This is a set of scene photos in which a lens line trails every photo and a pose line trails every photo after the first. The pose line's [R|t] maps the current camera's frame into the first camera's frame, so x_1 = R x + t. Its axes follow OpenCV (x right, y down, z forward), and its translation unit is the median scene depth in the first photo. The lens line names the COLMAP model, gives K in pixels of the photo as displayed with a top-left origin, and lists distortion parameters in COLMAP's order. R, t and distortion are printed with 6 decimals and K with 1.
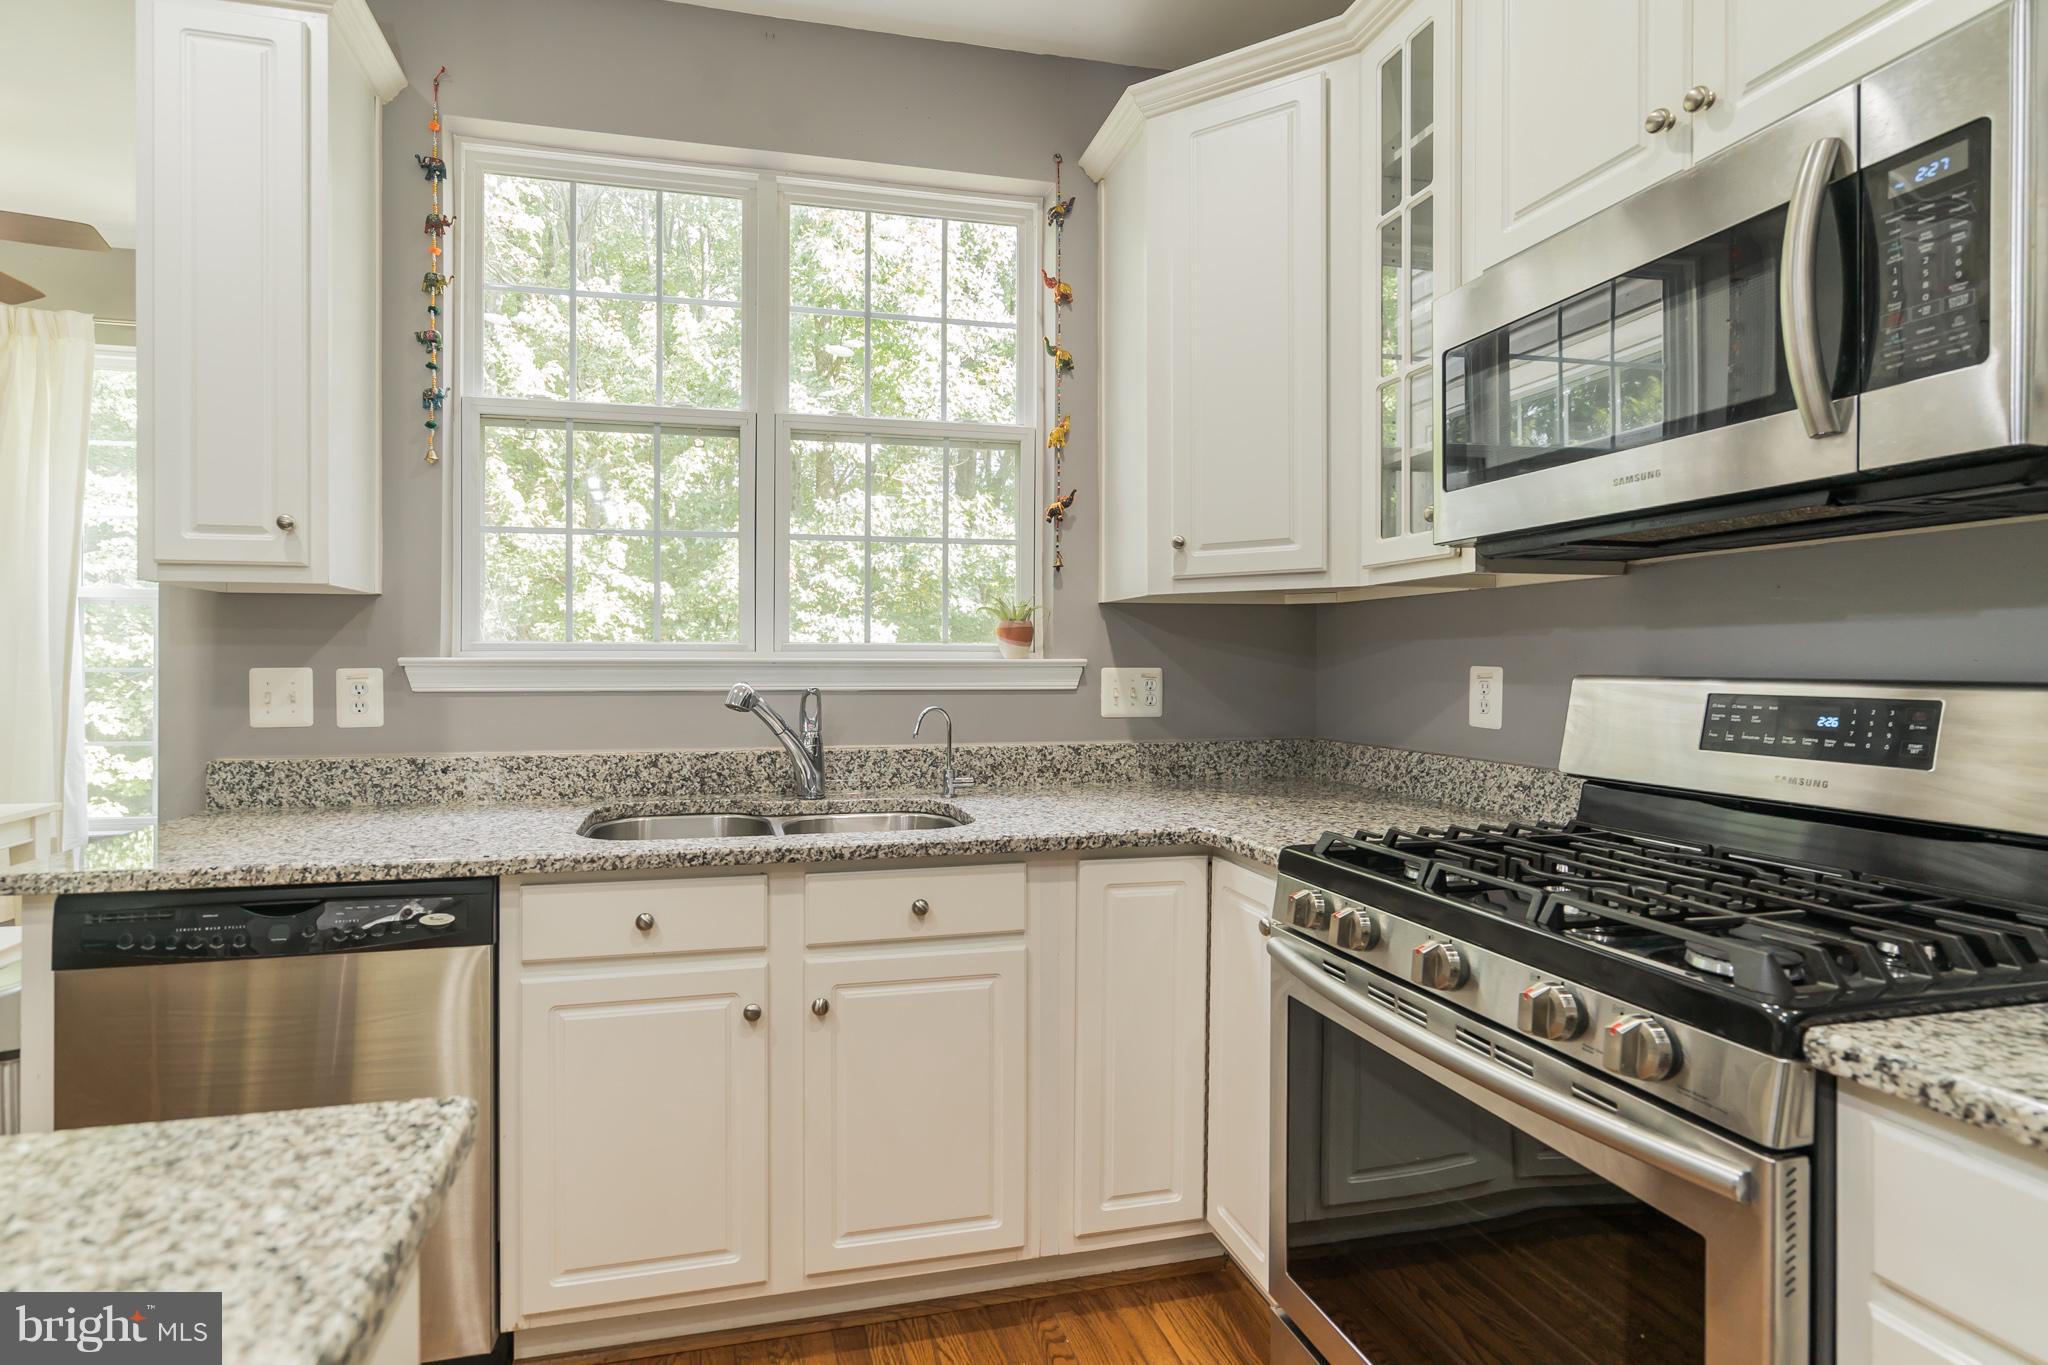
lens RADIAL K [[946.4, 0, 924.2], [0, 946.4, 665.0], [0, 0, 1]] dist [-0.004401, 0.003589]
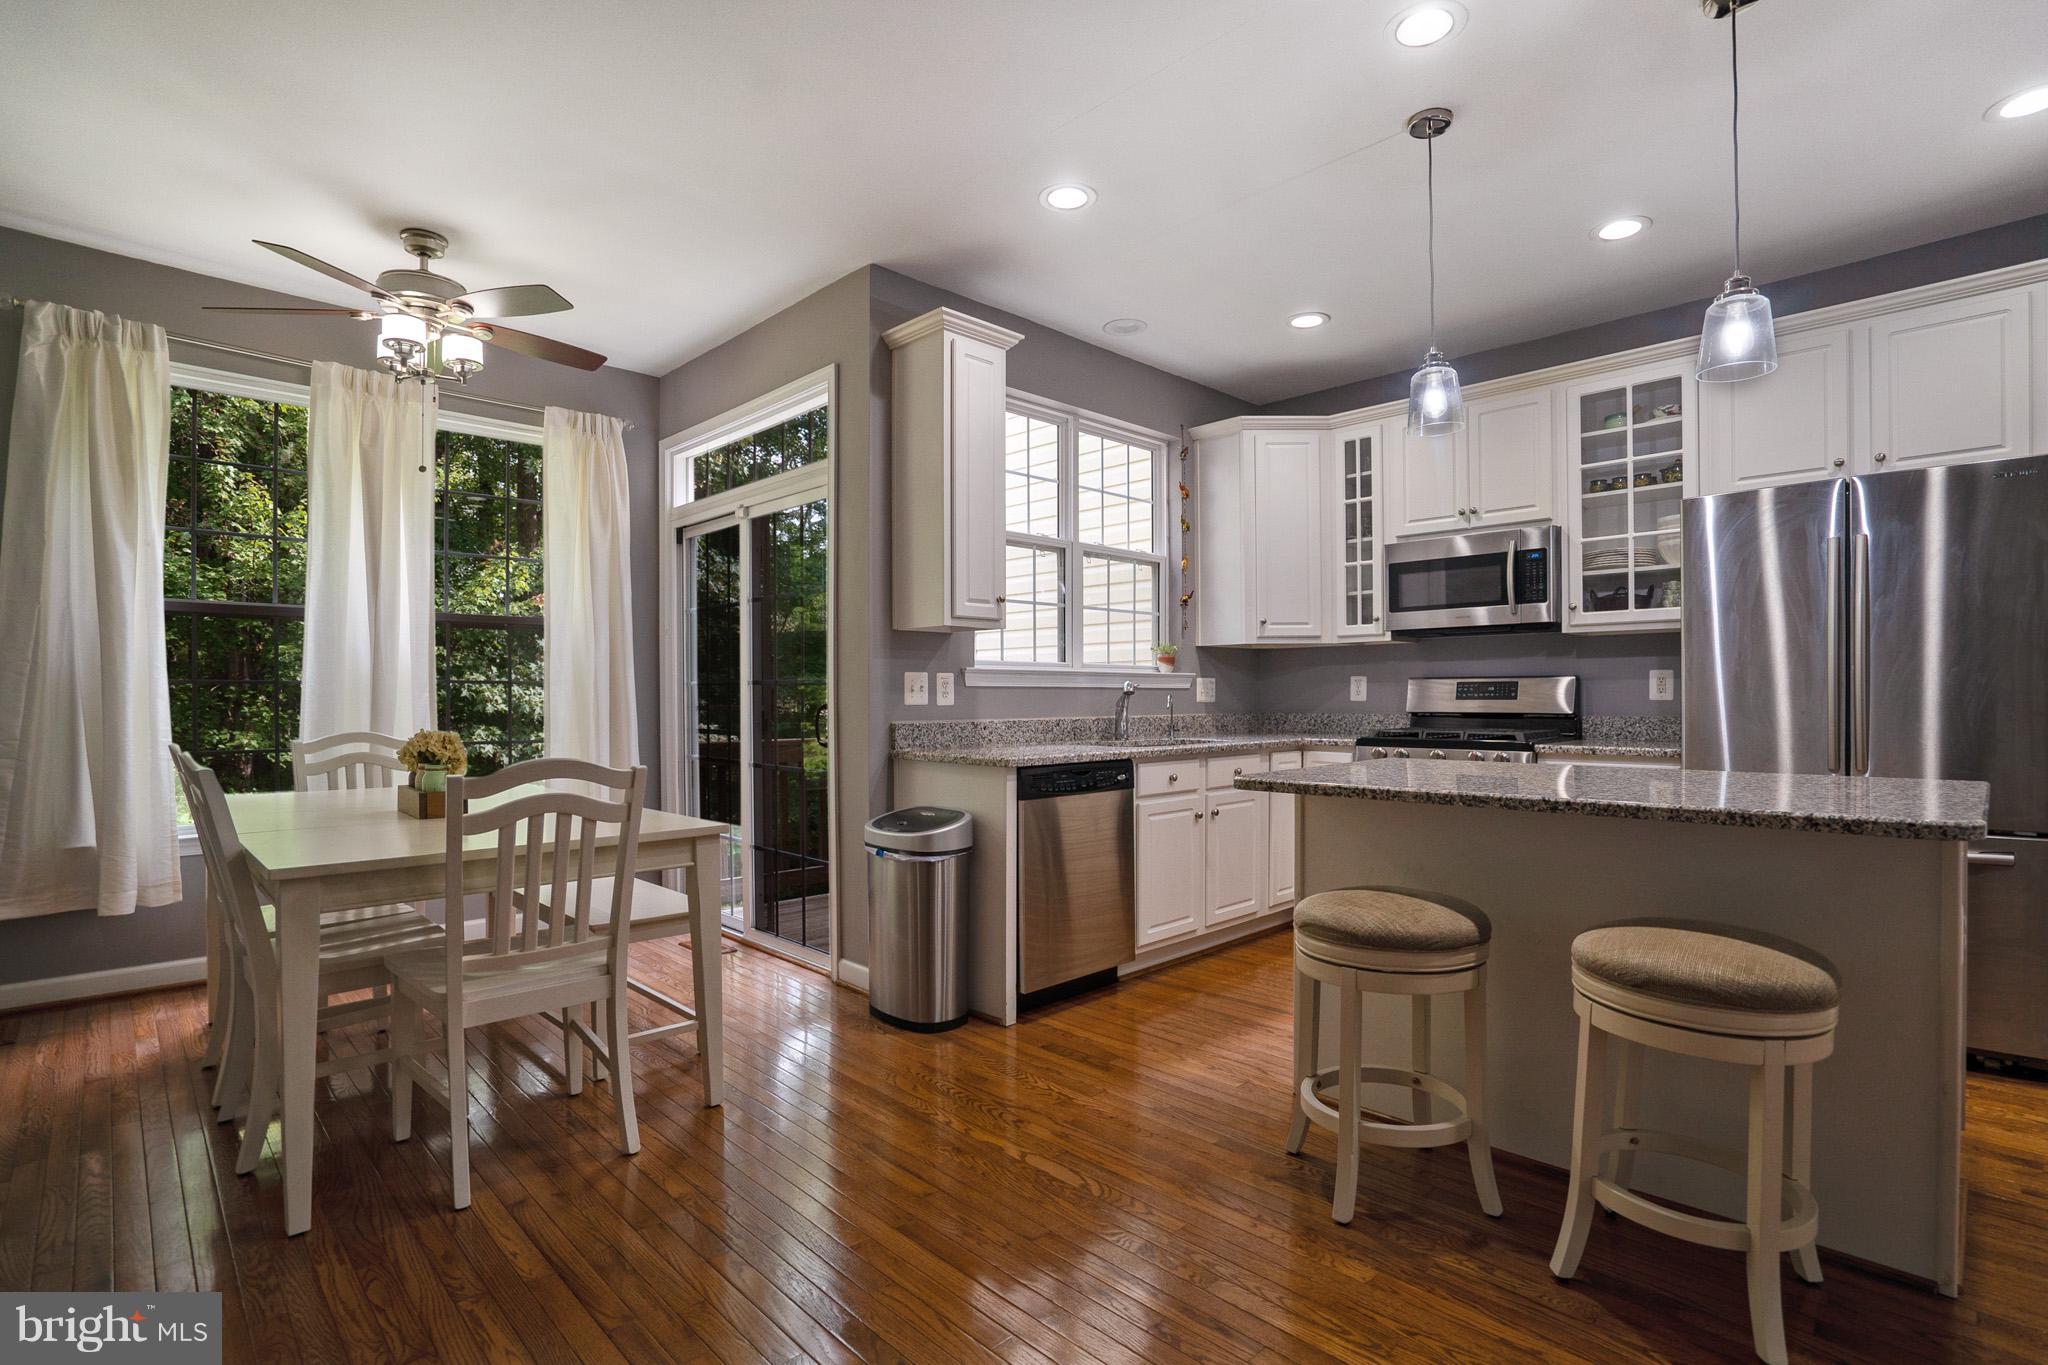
lens RADIAL K [[946.4, 0, 1034.0], [0, 946.4, 692.6], [0, 0, 1]] dist [-0.004401, 0.003589]
pose [[0.846419, -0.001600, 0.532515, -1.424110], [0.005309, 0.999971, -0.005435, 0.052159], [-0.532491, 0.007428, 0.846403, -0.642800]]
